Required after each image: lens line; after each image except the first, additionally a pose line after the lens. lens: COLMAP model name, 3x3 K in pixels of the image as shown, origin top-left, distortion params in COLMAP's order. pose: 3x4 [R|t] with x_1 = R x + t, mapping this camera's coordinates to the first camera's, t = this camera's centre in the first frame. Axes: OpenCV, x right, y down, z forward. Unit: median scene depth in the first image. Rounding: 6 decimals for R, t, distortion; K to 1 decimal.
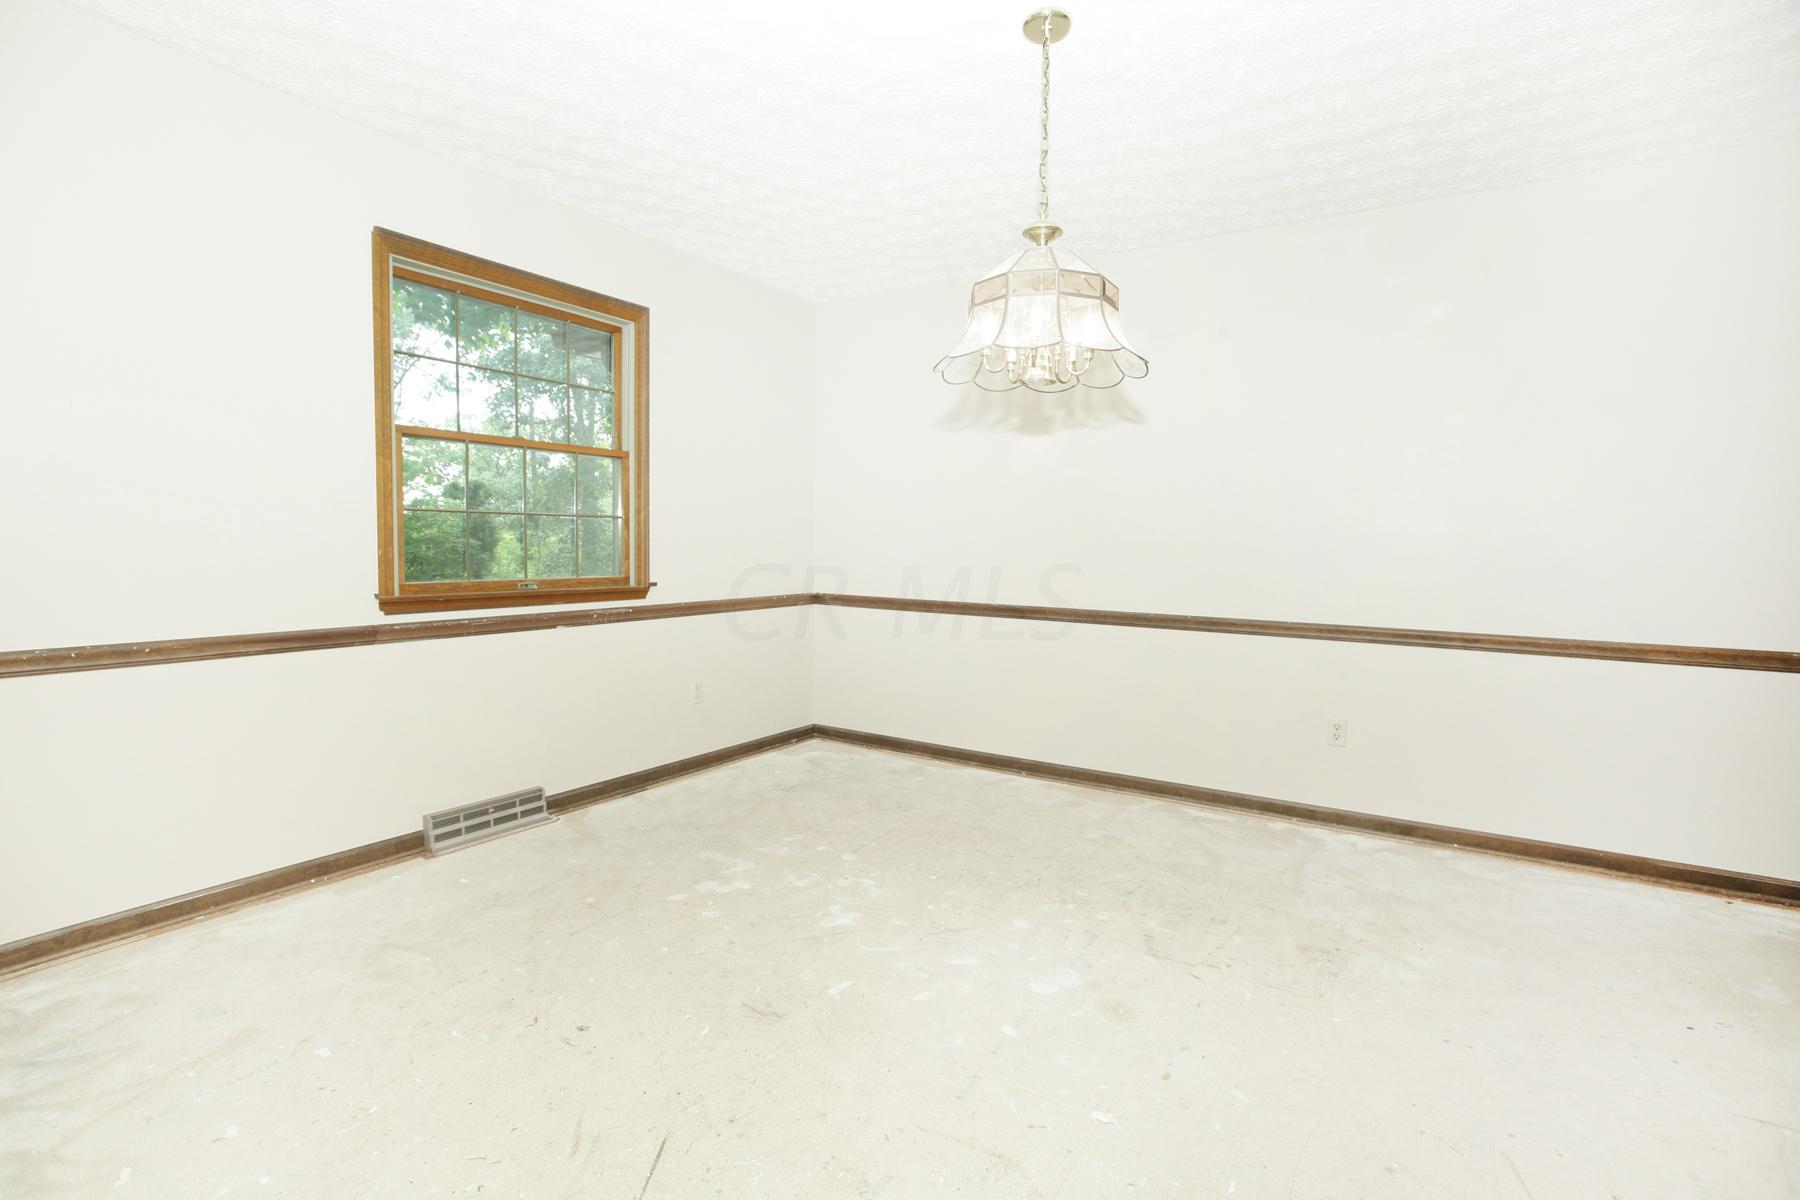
lens RADIAL K [[836.2, 0, 900.0], [0, 836.2, 600.0], [0, 0, 1]] dist [-0.050489, 0.000018]
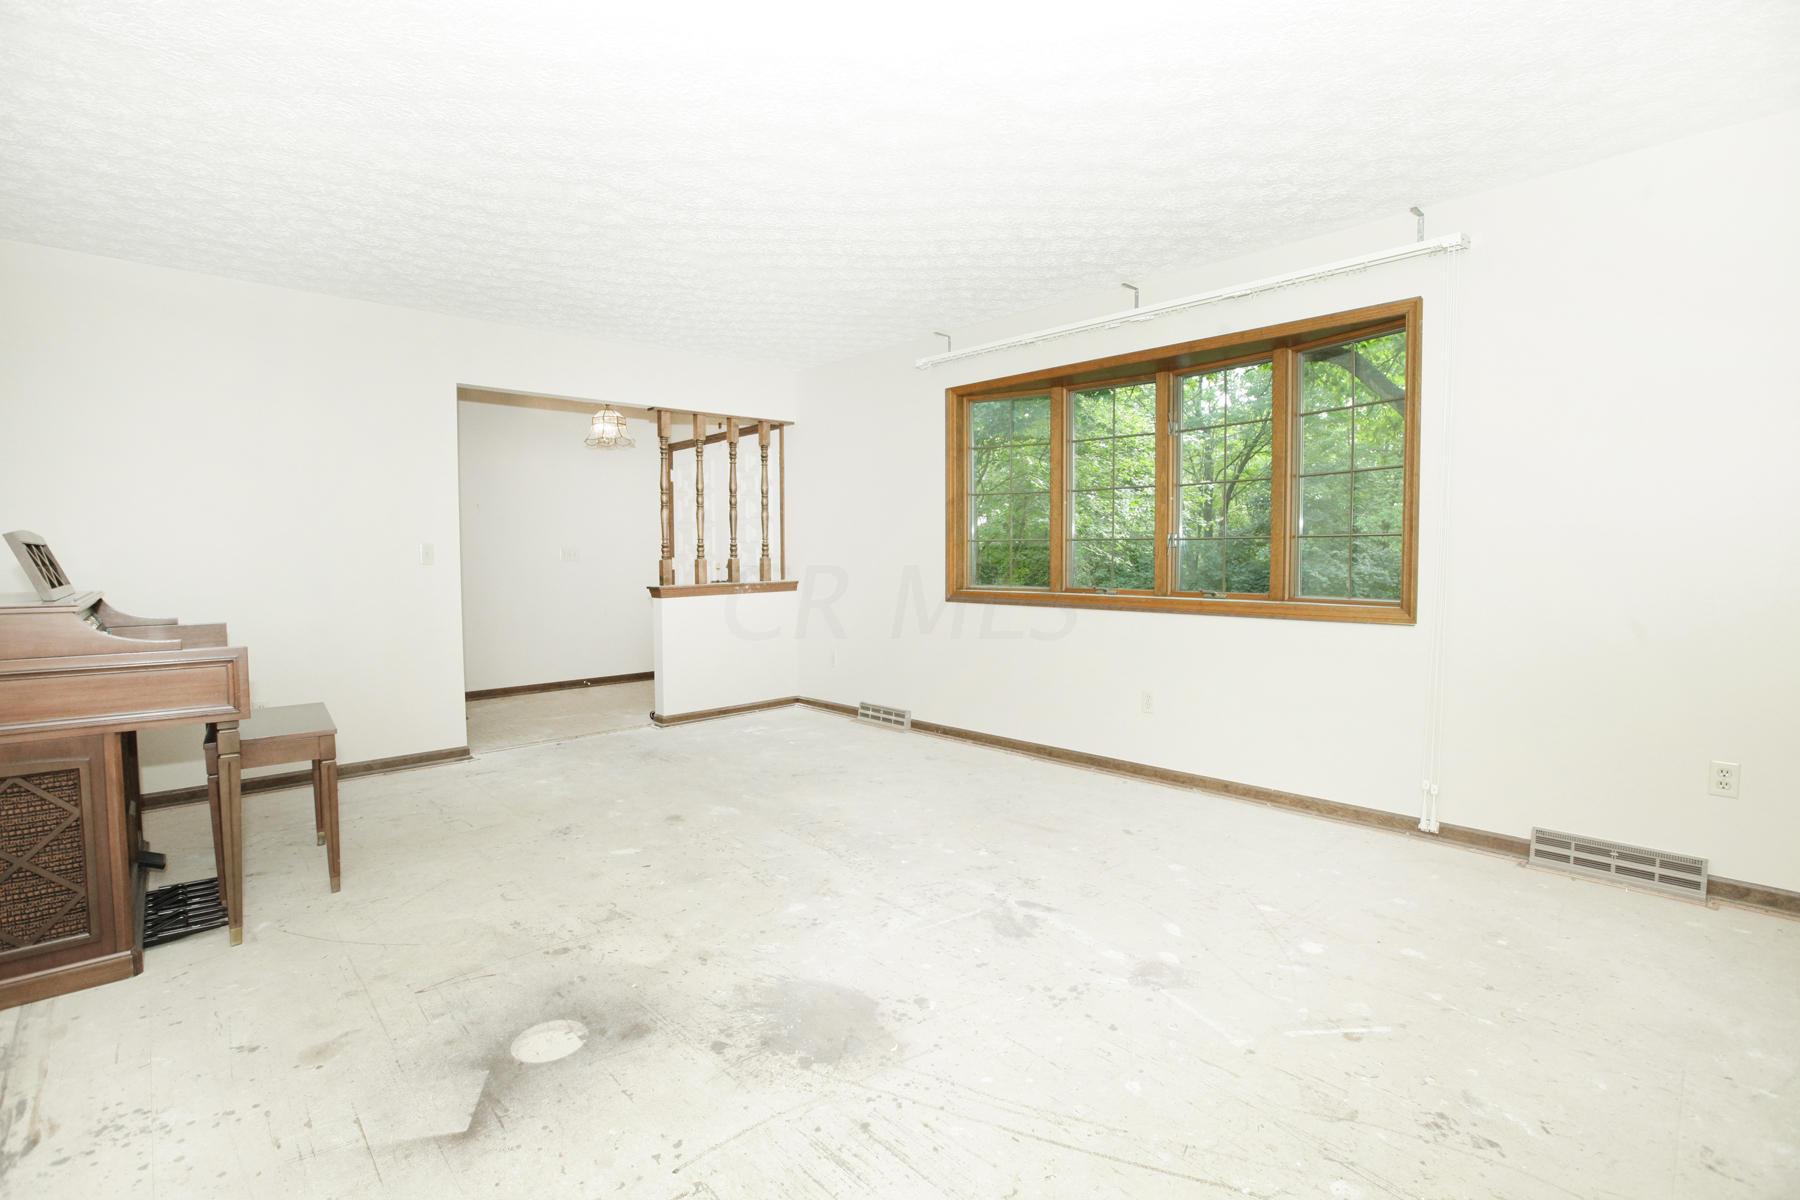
lens RADIAL K [[848.9, 0, 900.0], [0, 848.9, 600.0], [0, 0, 1]] dist [0.049969, 0.000119]
pose [[-0.233492, 0.037289, -0.971643, 0.692053], [-0.054459, 0.997194, 0.051356, -0.045499], [0.970833, 0.064906, -0.230806, 0.431996]]
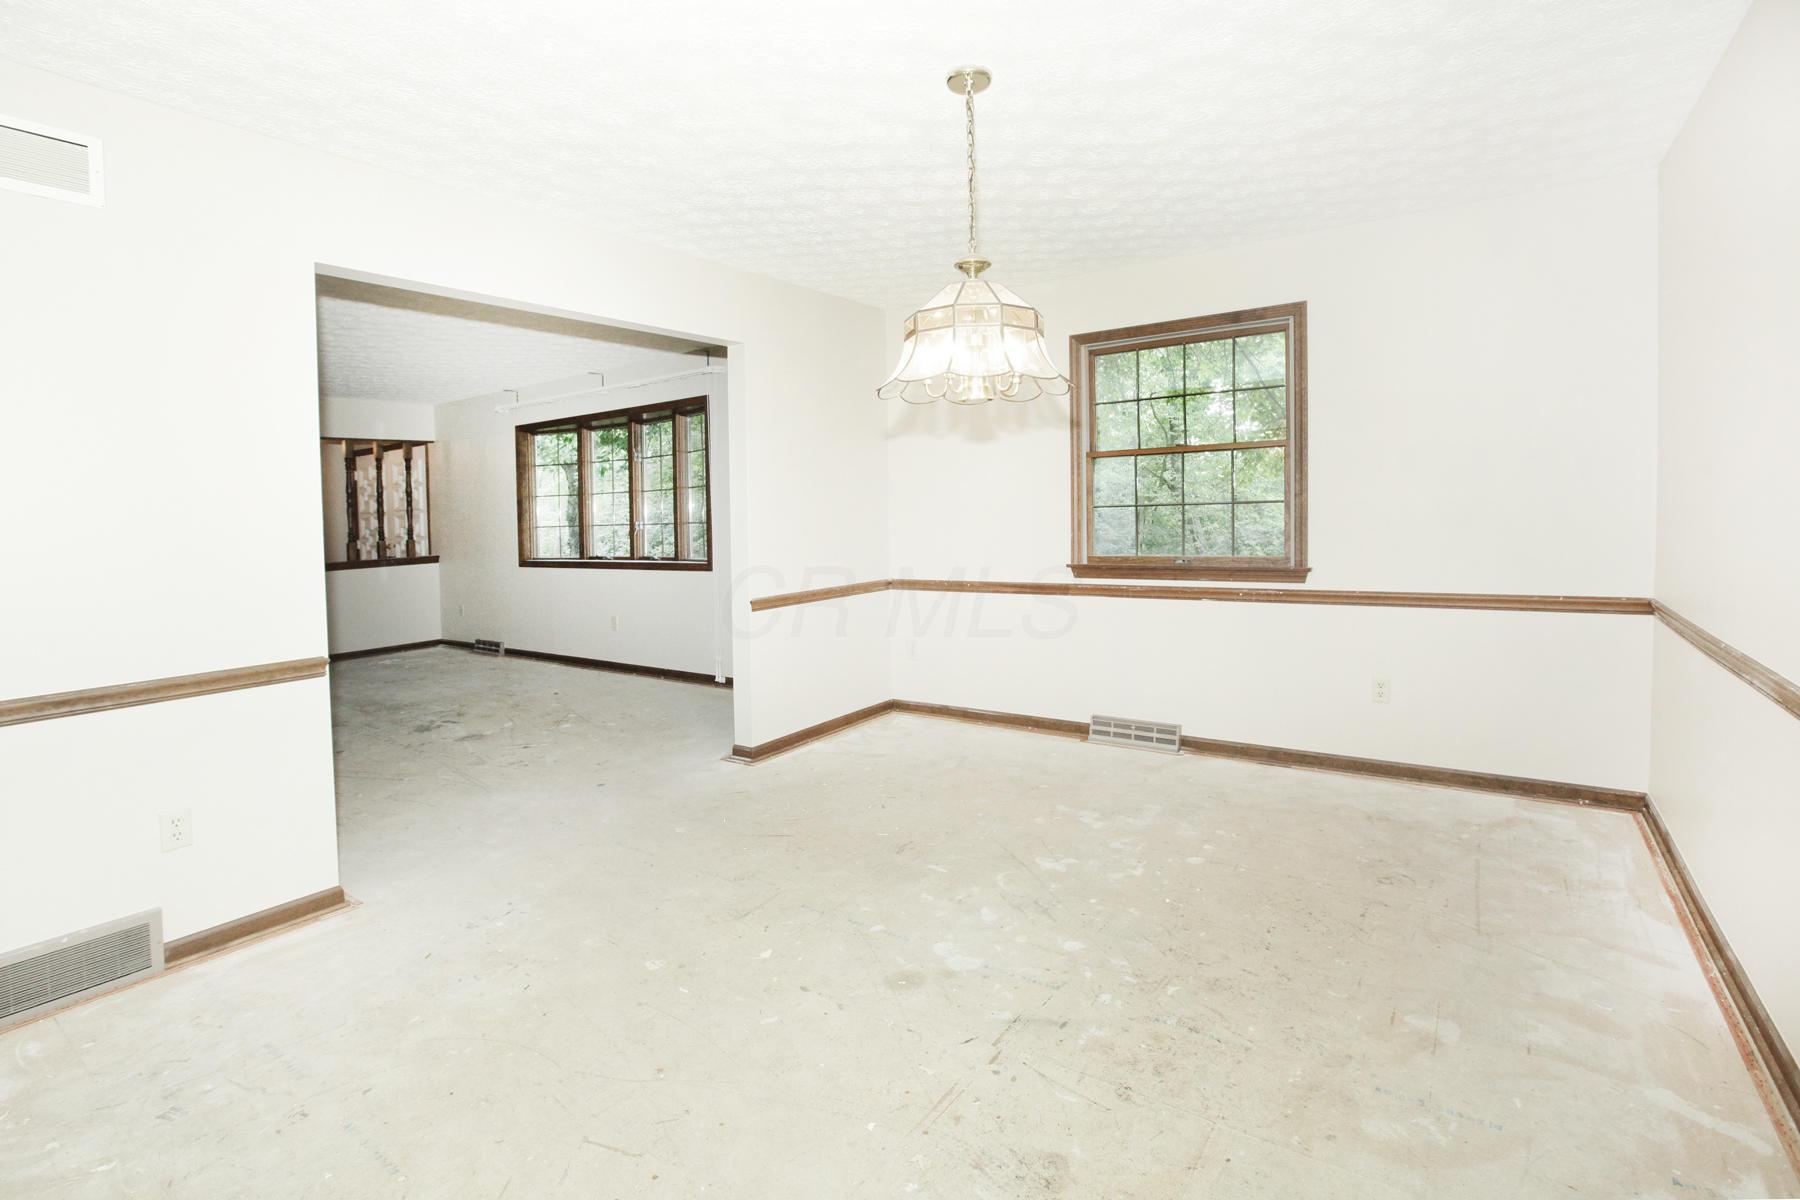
lens RADIAL K [[823.8, 0, 897.2], [0, 823.8, 554.2], [0, 0, 1]] dist [-0.002285, -0.000081]
pose [[-0.049259, 0.034279, -0.998198, 0.894649], [-0.032290, 0.998834, 0.035895, -0.067432], [0.998264, 0.034000, -0.048094, 0.691682]]
